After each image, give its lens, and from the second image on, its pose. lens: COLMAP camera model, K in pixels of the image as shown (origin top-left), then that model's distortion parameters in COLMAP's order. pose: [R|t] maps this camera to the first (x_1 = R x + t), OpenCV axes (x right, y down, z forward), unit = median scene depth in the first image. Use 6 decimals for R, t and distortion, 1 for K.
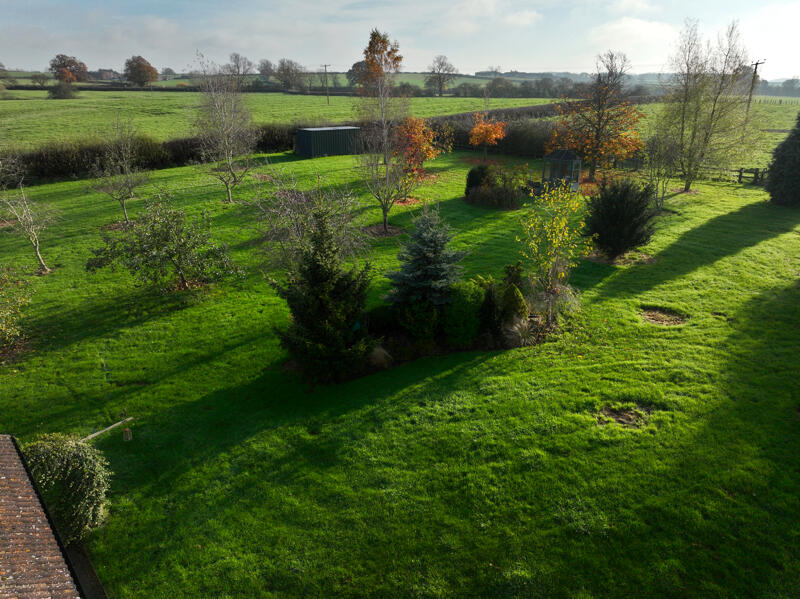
lens RADIAL K [[555.0, 0, 397.7], [0, 555.0, 297.3], [0, 0, 1]] dist [-0.002209, 0.013449]
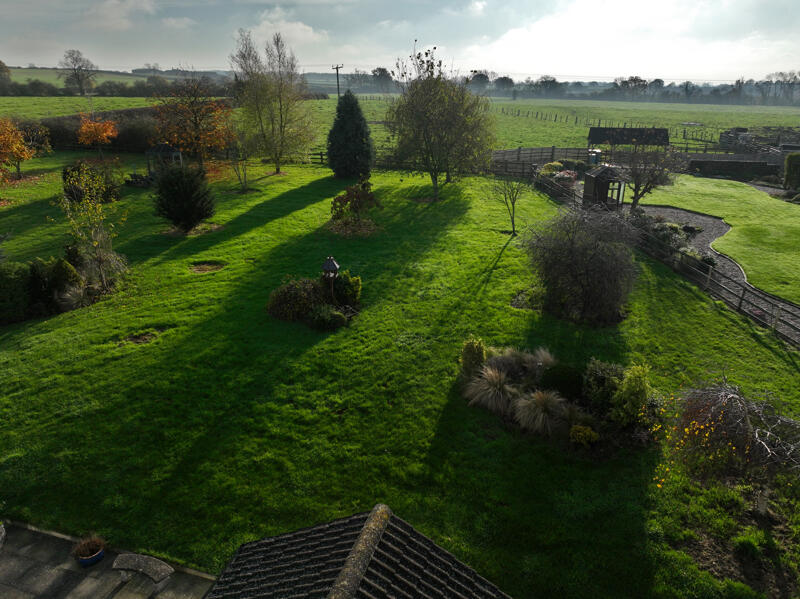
lens RADIAL K [[555.0, 0, 399.8], [0, 555.0, 303.8], [0, 0, 1]] dist [-0.002209, 0.013449]
pose [[0.860473, -0.185848, 0.474391, 0.241447], [0.179969, 0.981946, 0.058252, 0.123931], [-0.476653, 0.035252, 0.878385, -0.331921]]
